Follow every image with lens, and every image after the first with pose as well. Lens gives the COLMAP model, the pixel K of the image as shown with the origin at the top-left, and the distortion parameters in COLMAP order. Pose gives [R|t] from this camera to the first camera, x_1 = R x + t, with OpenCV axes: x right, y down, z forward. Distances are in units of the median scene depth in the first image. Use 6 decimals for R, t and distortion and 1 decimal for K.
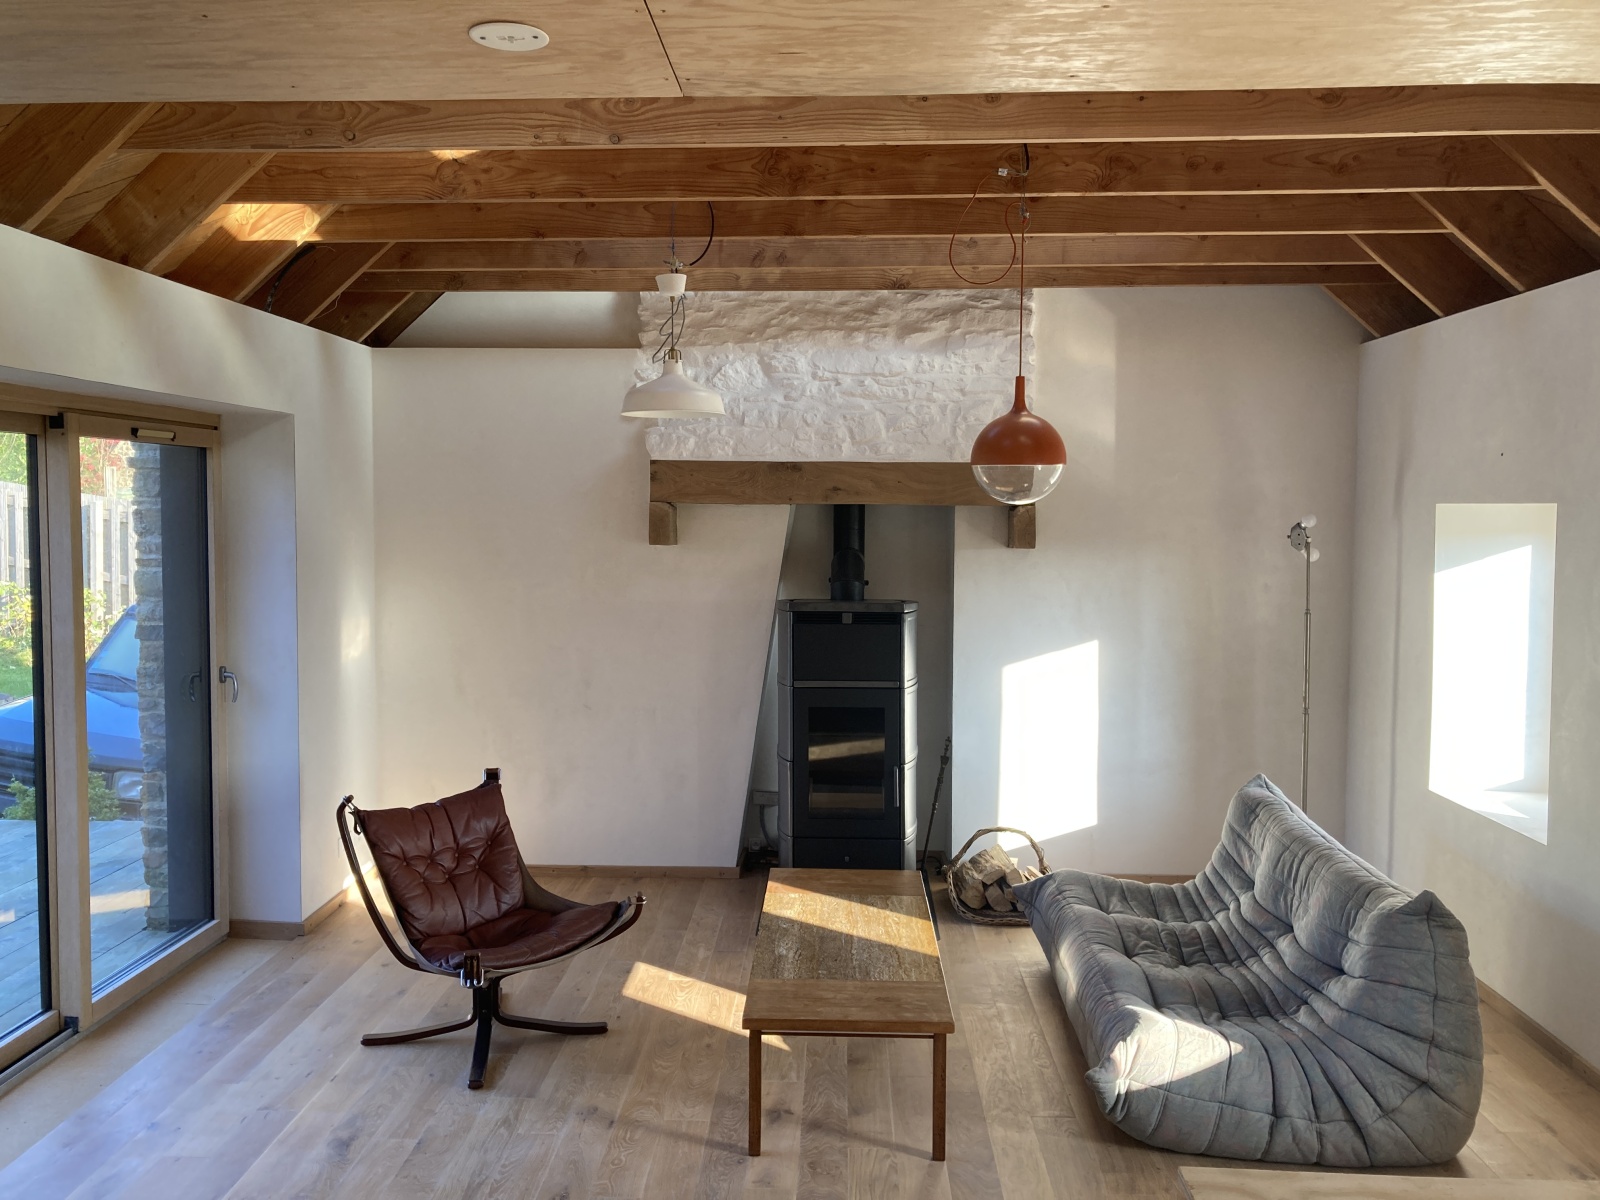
lens RADIAL K [[1315.7, 0, 801.3], [0, 1315.7, 596.1], [0, 0, 1]] dist [0.044546, -0.056647]
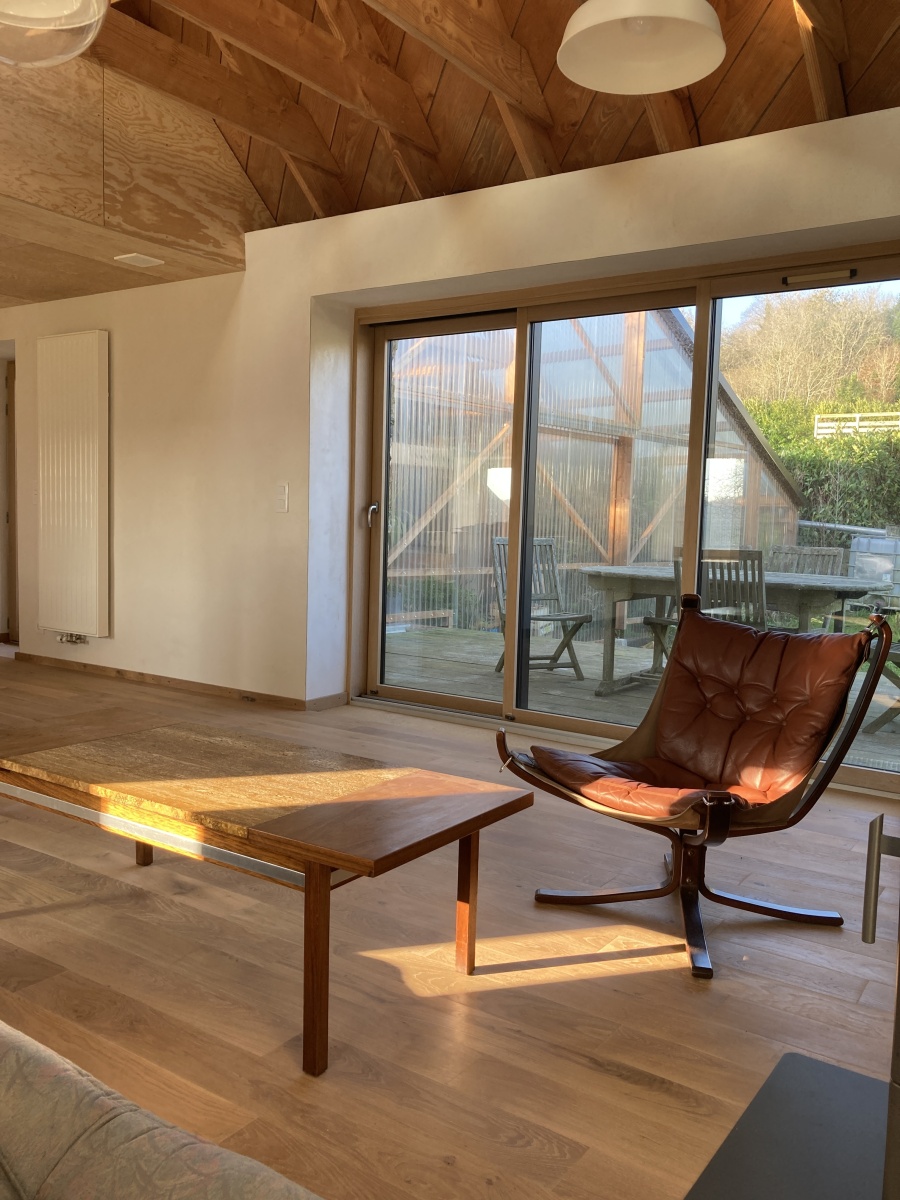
lens RADIAL K [[986.8, 0, 454.0], [0, 986.8, 600.3], [0, 0, 1]] dist [0.044546, -0.056647]
pose [[-0.537593, 0.044873, -0.842010, 0.453234], [-0.090040, 0.989819, 0.110237, 0.094265], [0.838383, 0.135077, -0.528079, 1.475619]]
